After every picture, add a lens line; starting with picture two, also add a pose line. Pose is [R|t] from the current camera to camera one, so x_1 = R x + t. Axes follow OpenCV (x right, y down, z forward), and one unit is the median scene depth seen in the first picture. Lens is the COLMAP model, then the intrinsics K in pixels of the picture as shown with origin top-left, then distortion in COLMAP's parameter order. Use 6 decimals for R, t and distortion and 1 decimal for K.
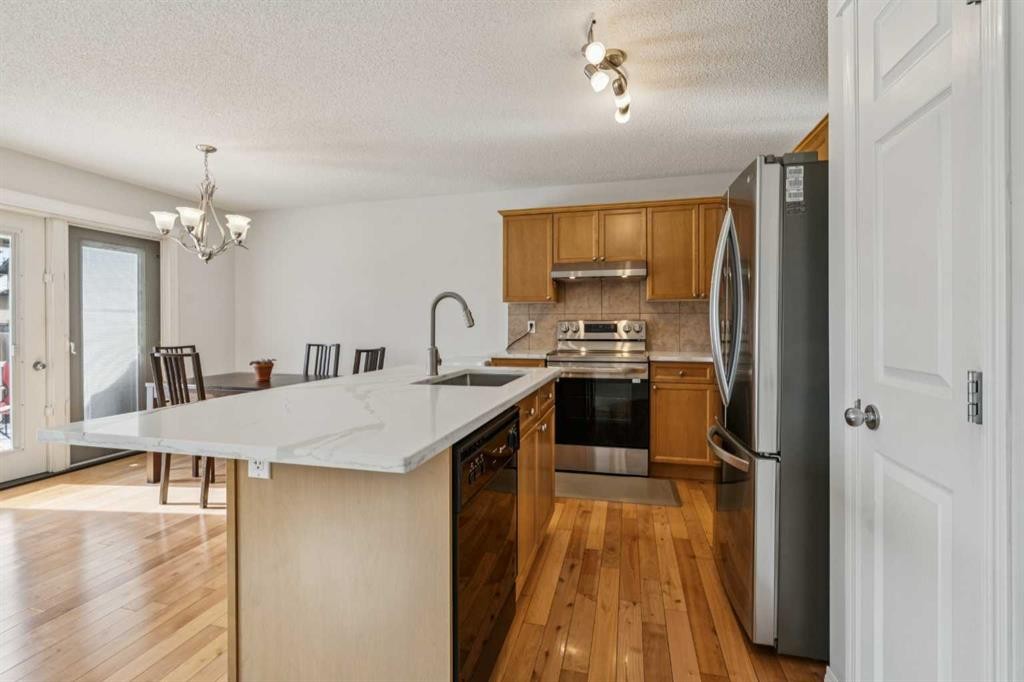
lens RADIAL K [[466.6, 0, 509.1], [0, 466.6, 328.8], [0, 0, 1]] dist [-0.010249, 0.003870]
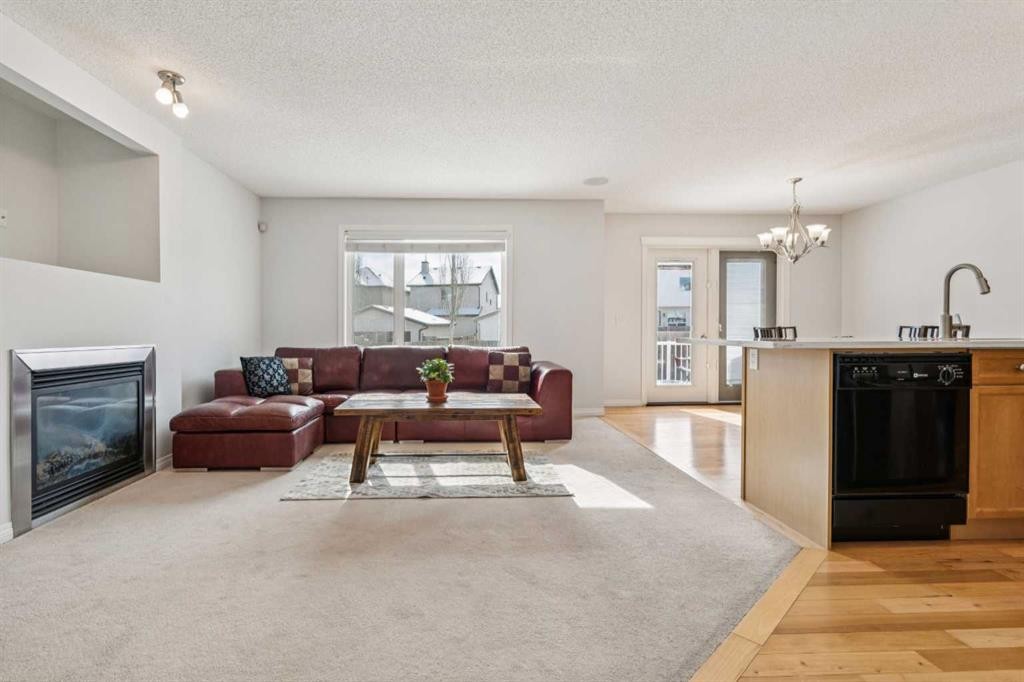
lens RADIAL K [[469.3, 0, 478.5], [0, 469.3, 338.4], [0, 0, 1]] dist [-0.001649, -0.000466]
pose [[0.281118, 0.019315, -0.959479, 0.372659], [-0.002578, 0.999809, 0.019371, 0.048373], [0.959670, -0.002972, 0.281114, -0.250578]]
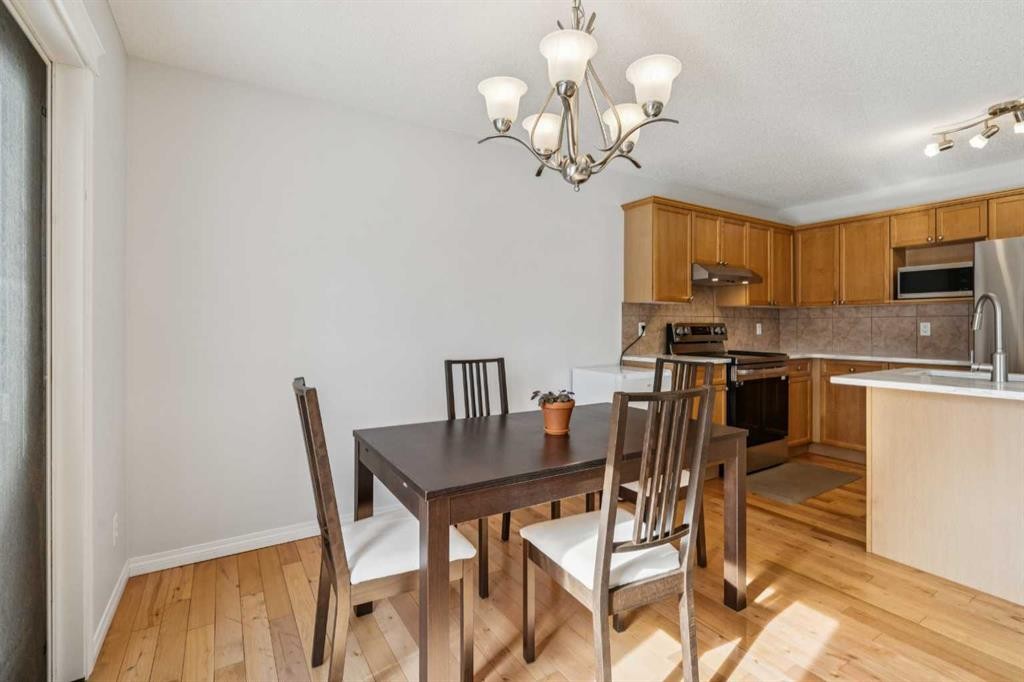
lens RADIAL K [[466.6, 0, 510.5], [0, 466.6, 325.4], [0, 0, 1]] dist [-0.010249, 0.003870]
pose [[0.692432, 0.005031, 0.721465, -0.917317], [0.003872, 0.999935, -0.010689, -0.003615], [-0.721472, 0.010195, 0.692368, 0.656019]]
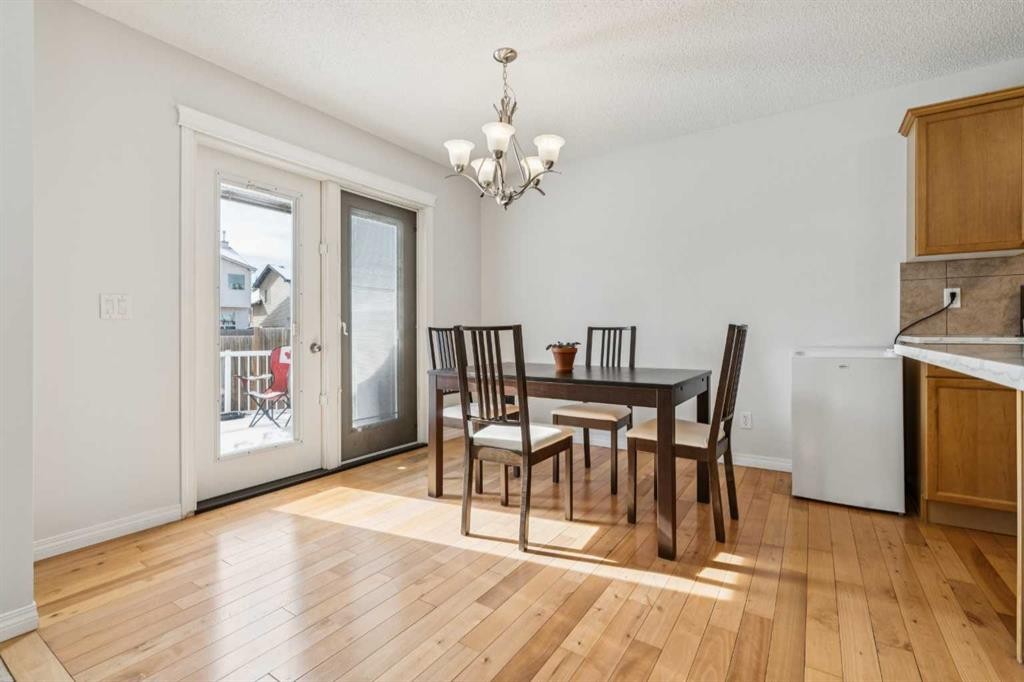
lens RADIAL K [[466.6, 0, 506.4], [0, 466.6, 329.2], [0, 0, 1]] dist [-0.010249, 0.003870]
pose [[0.944813, -0.003068, -0.327597, -0.362235], [-0.000356, 0.999946, -0.010391, 0.051285], [0.327611, 0.009934, 0.944760, 0.267804]]
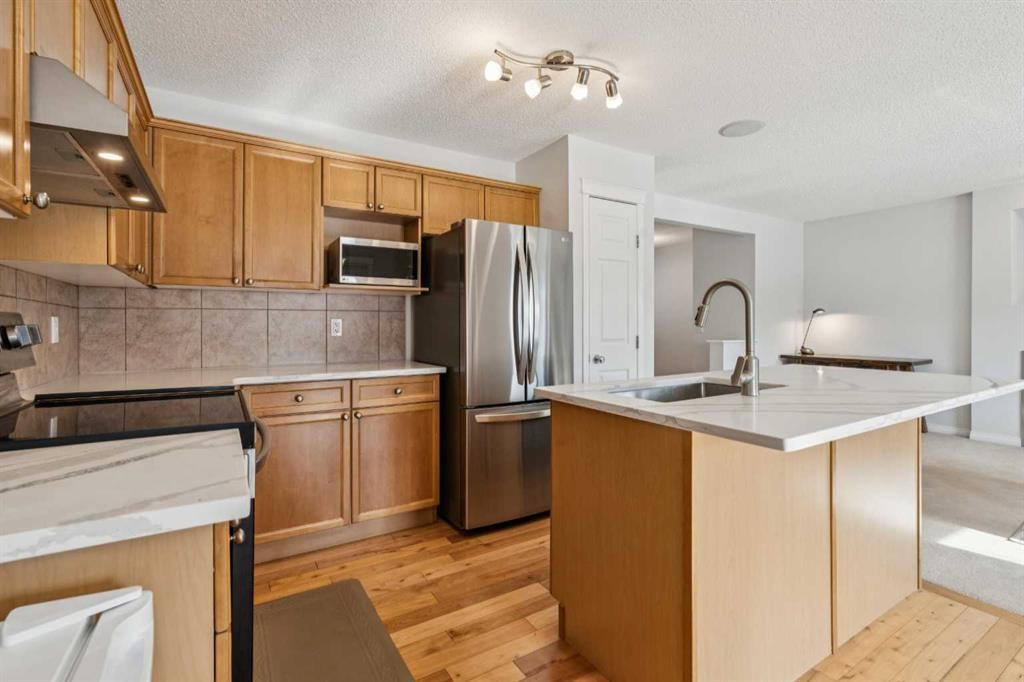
lens RADIAL K [[466.6, 0, 509.1], [0, 466.6, 325.2], [0, 0, 1]] dist [-0.010249, 0.003870]
pose [[-0.719277, 0.002869, 0.694718, -0.239401], [0.009976, 0.999931, 0.006199, -0.008969], [-0.694652, 0.011389, -0.719256, 1.078681]]
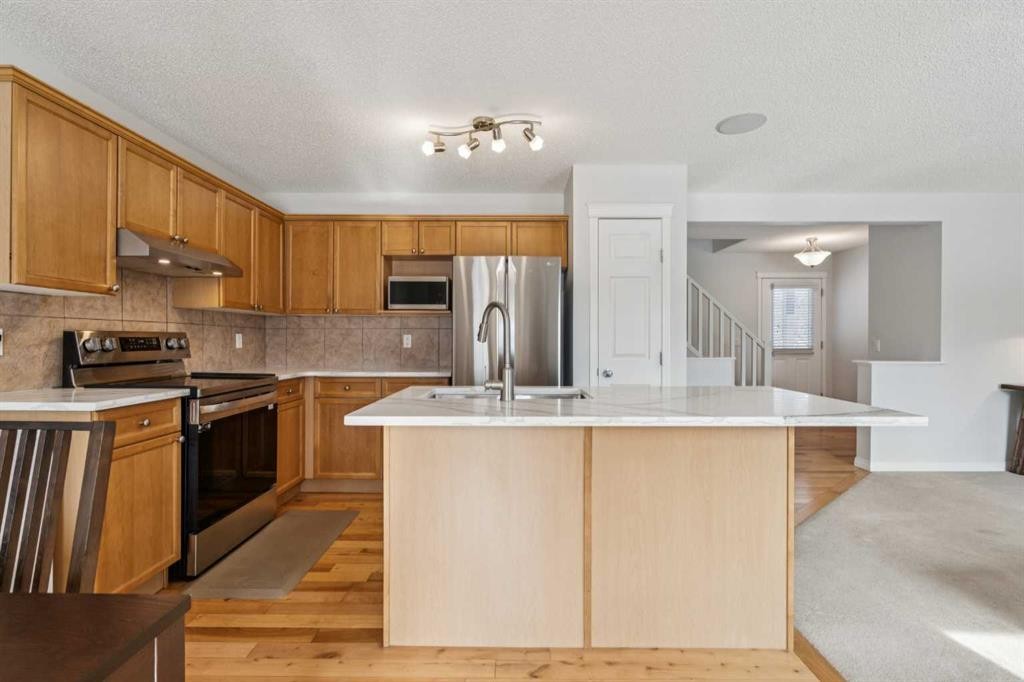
lens RADIAL K [[466.6, 0, 512.8], [0, 466.6, 340.5], [0, 0, 1]] dist [-0.010249, 0.003870]
pose [[-0.245596, 0.000113, 0.969372, -0.593302], [0.005194, 0.999986, 0.001199, -0.004277], [-0.969358, 0.005329, -0.245593, 0.736084]]
